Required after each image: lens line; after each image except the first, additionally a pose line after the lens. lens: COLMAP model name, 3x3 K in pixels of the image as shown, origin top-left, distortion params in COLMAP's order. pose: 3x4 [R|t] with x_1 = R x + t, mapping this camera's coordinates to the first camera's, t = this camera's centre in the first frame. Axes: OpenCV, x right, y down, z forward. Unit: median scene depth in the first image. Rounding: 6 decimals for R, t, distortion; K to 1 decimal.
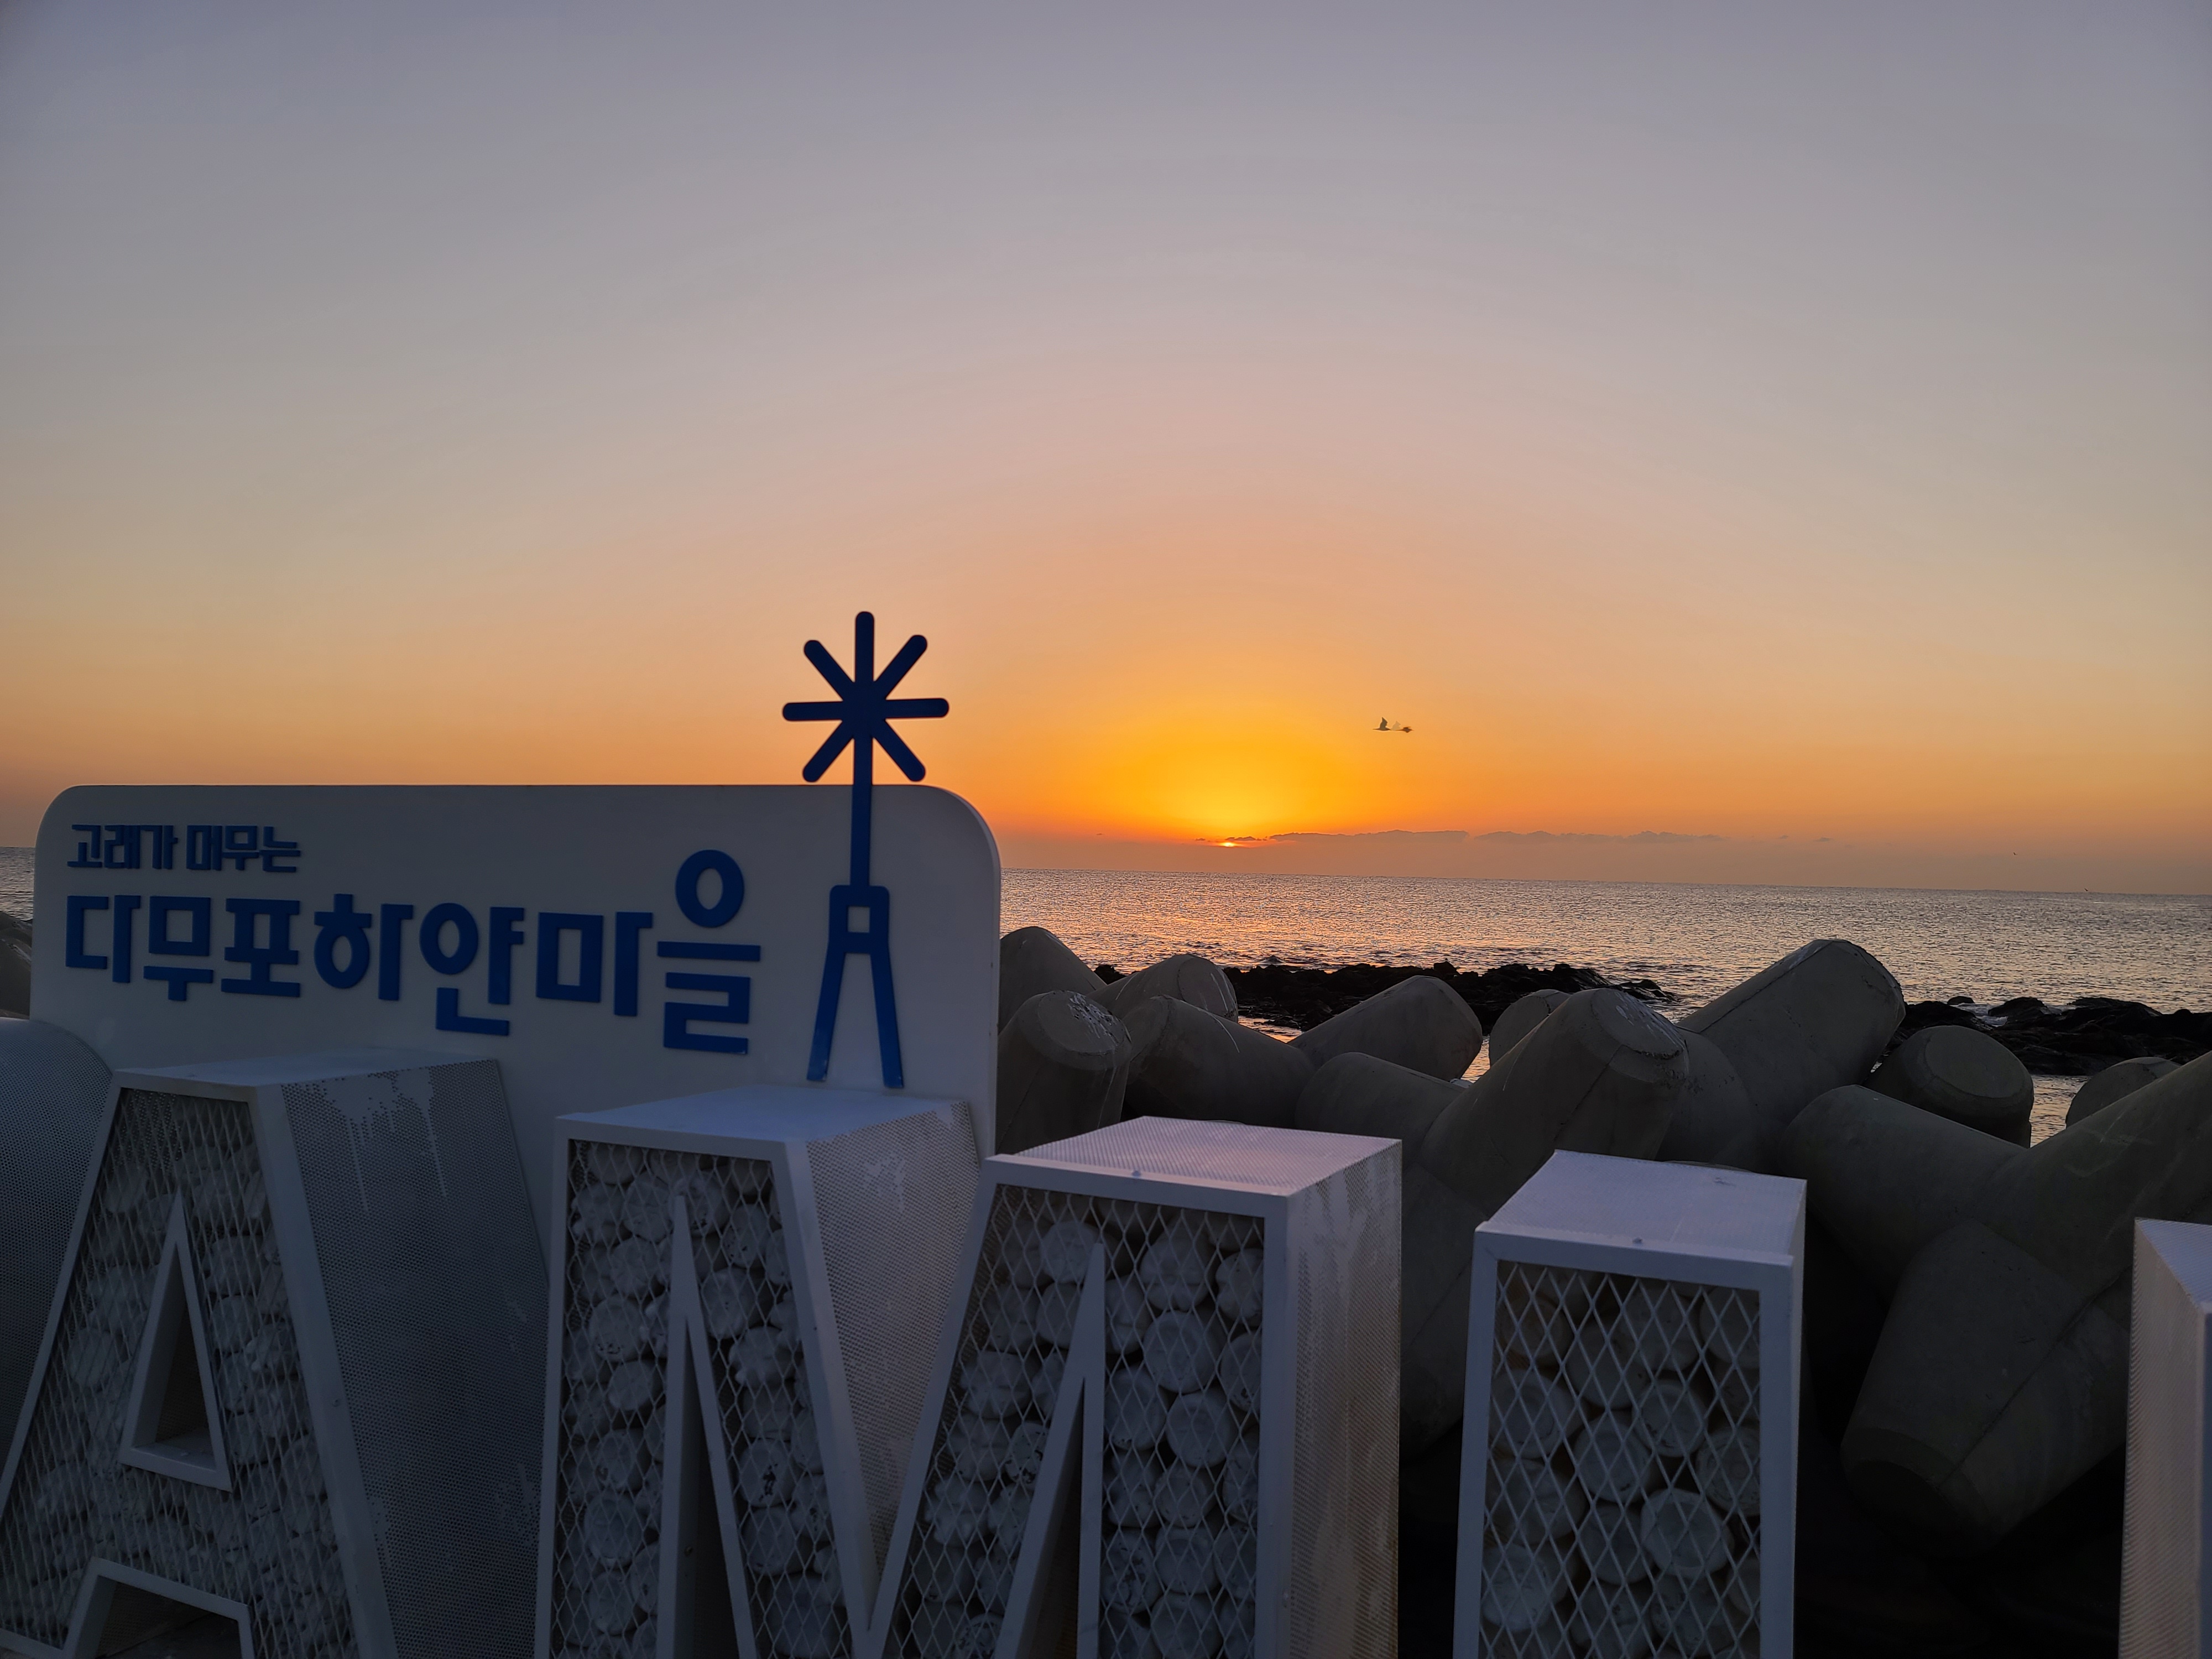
lens RADIAL K [[1558.7, 0, 1186.6], [0, 1558.7, 833.8], [0, 0, 1]] dist [0.033616, 0.000207]
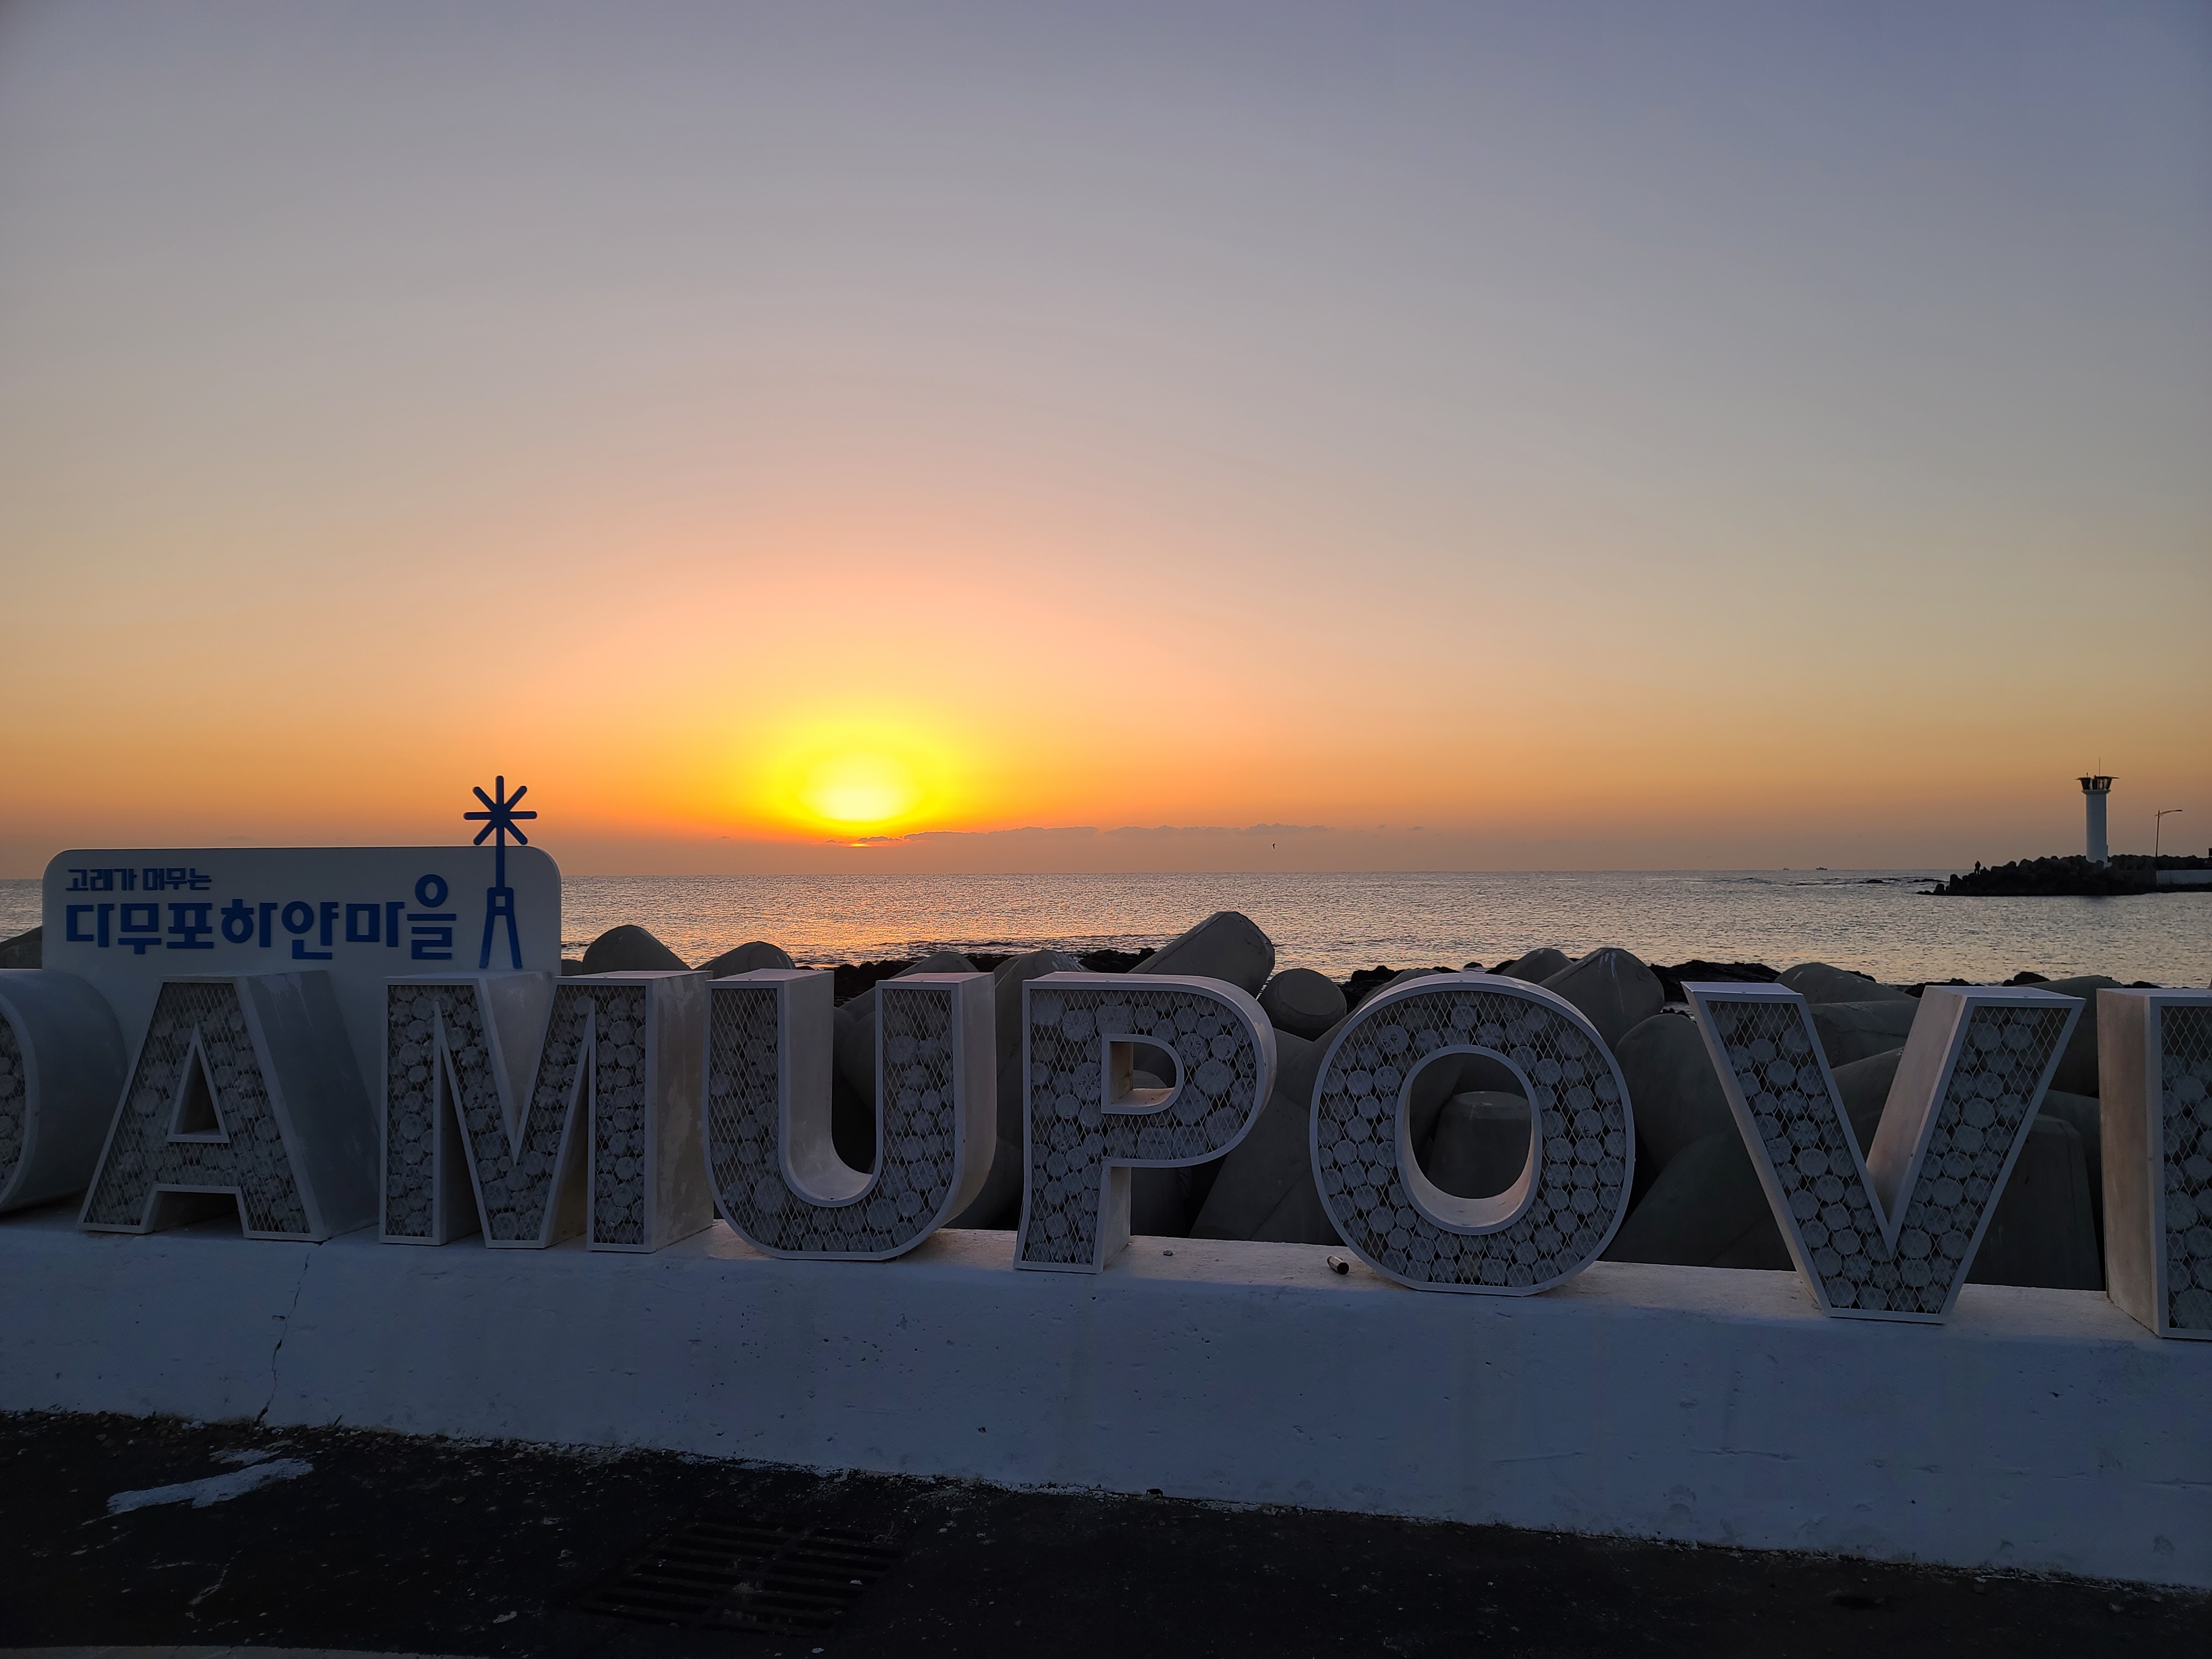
lens RADIAL K [[1617.1, 0, 1137.7], [0, 1617.1, 859.8], [0, 0, 1]] dist [0.066467, 0.007045]
pose [[0.981642, -0.025098, 0.189076, 0.290891], [0.021637, 0.999559, 0.020343, -0.040893], [-0.189503, -0.015878, 0.981752, -1.719550]]
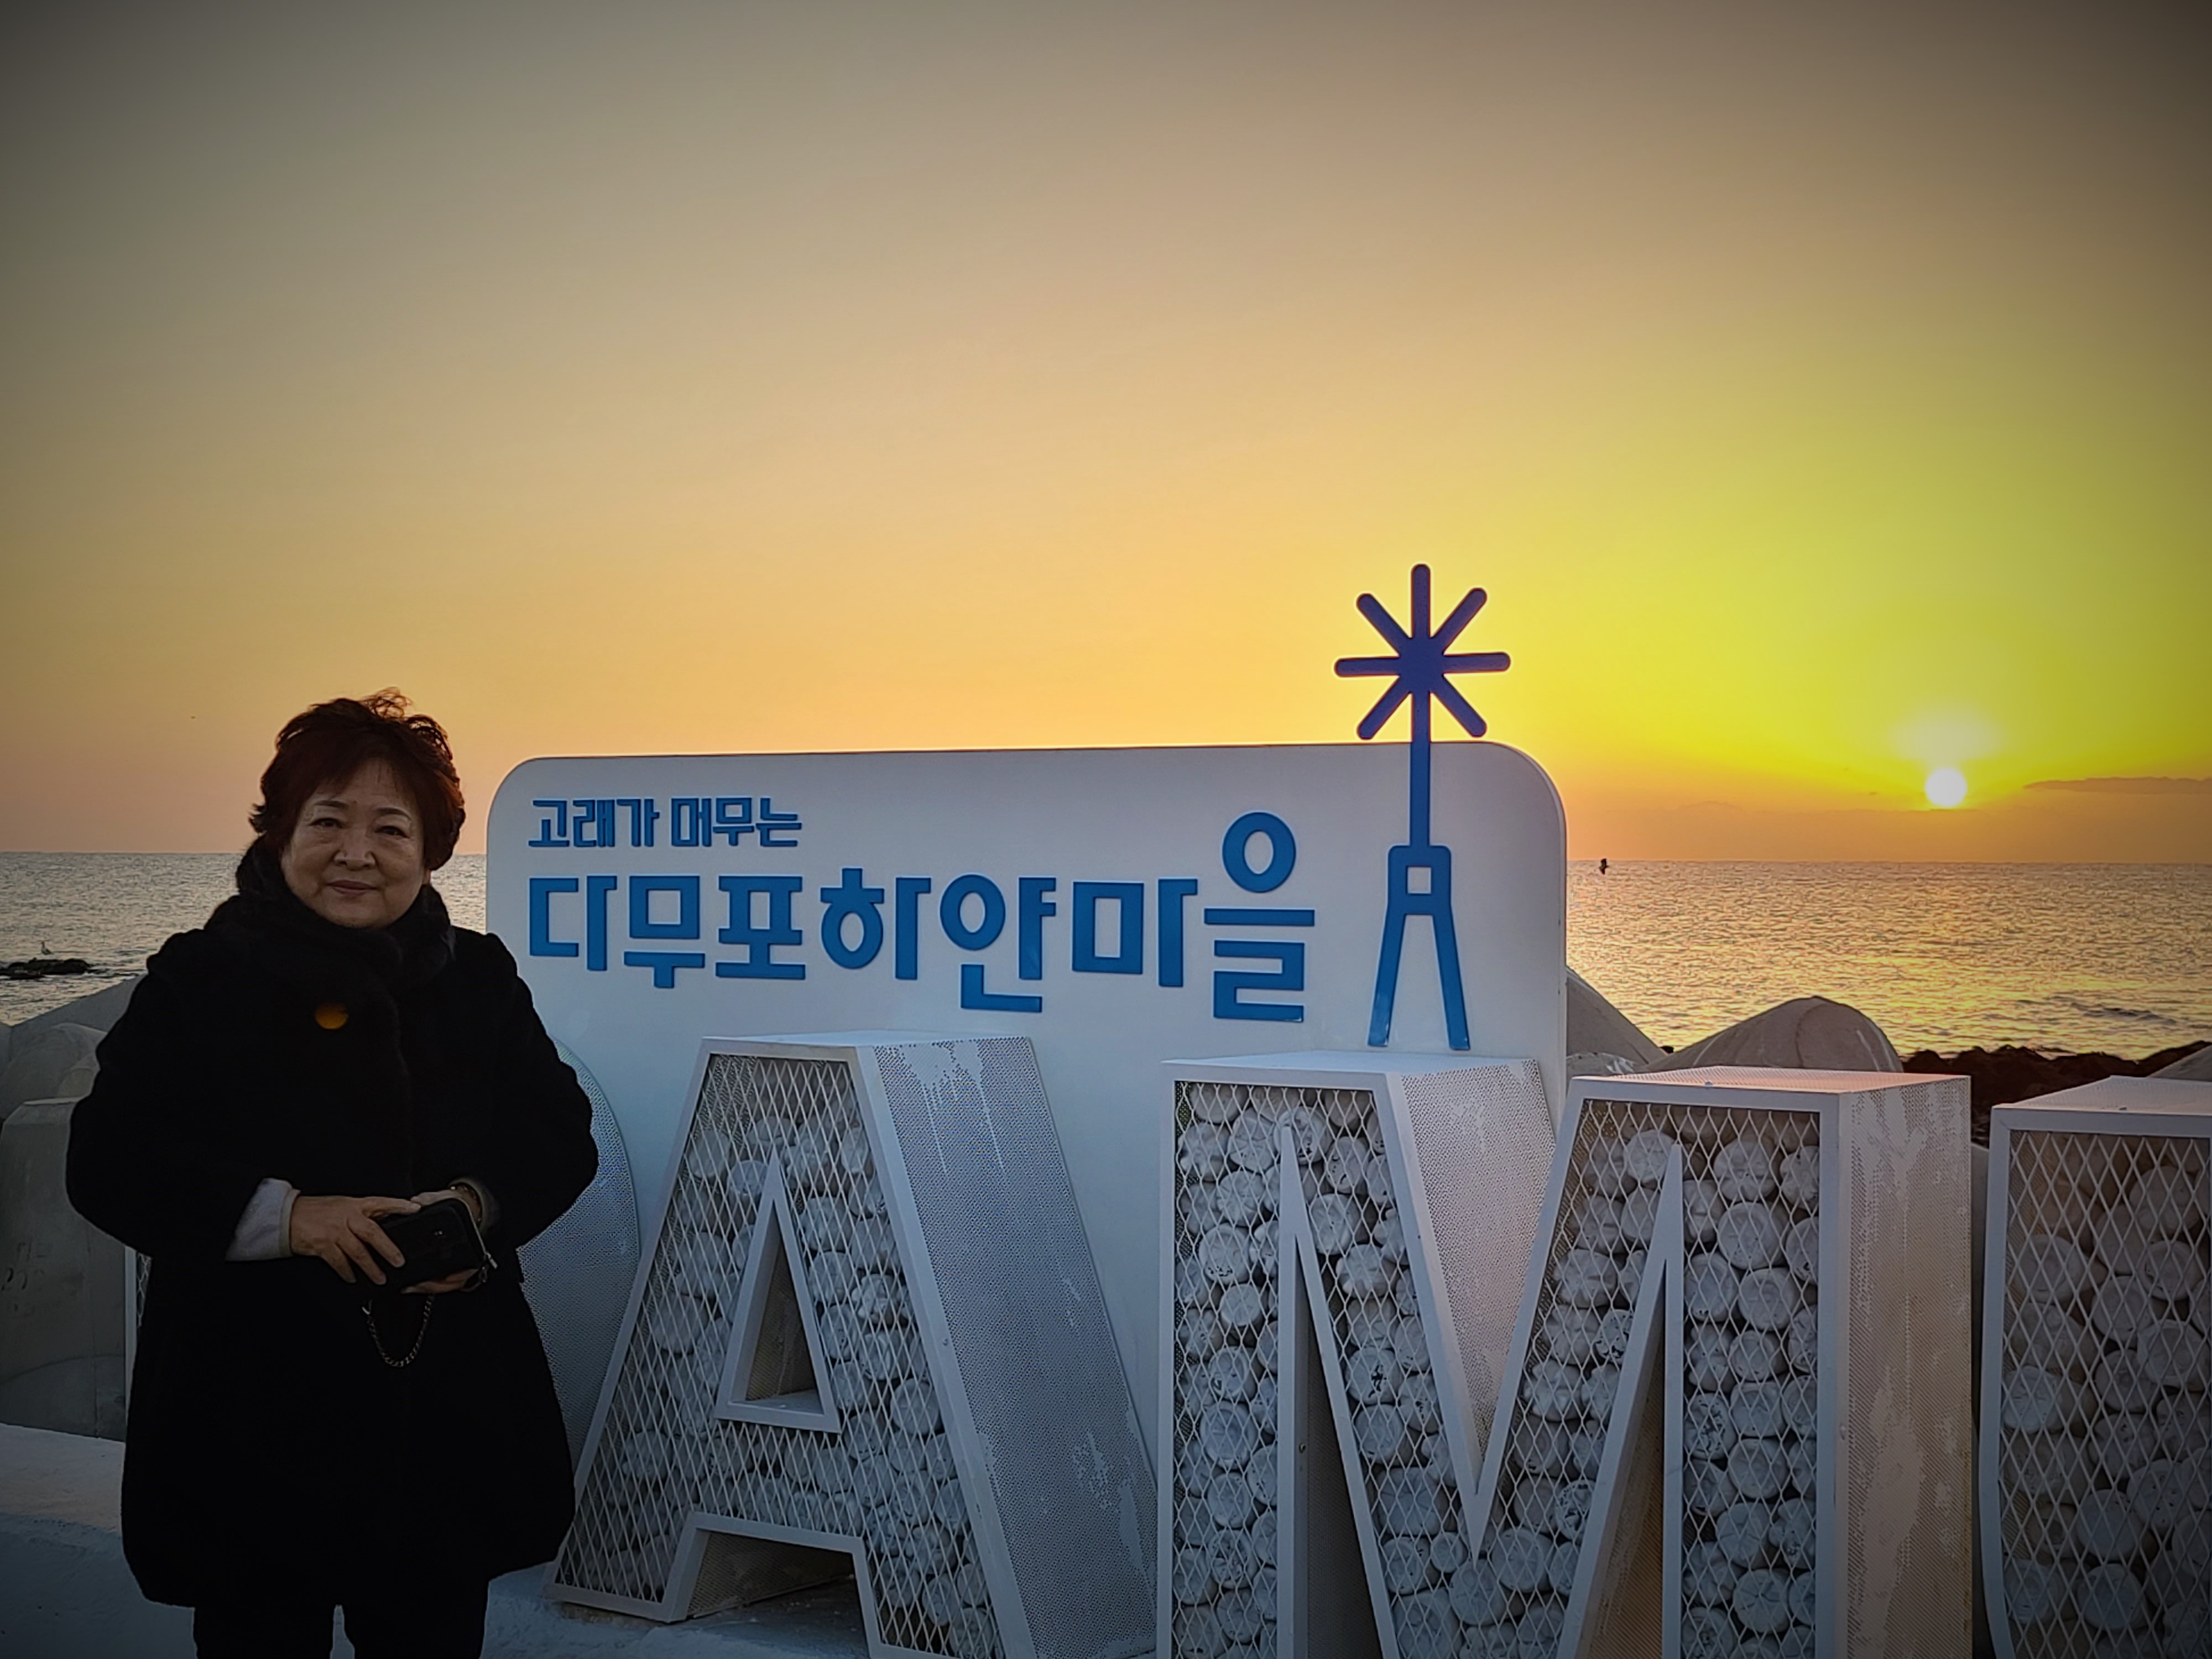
lens RADIAL K [[3239.3, 0, 1194.3], [0, 3239.3, 905.3], [0, 0, 1]] dist [0.041936, 0.151000]
pose [[0.981244, -0.013858, -0.192273, 0.041653], [0.020593, 0.999241, 0.033076, 0.001009], [0.191669, -0.036415, 0.980784, -1.024103]]
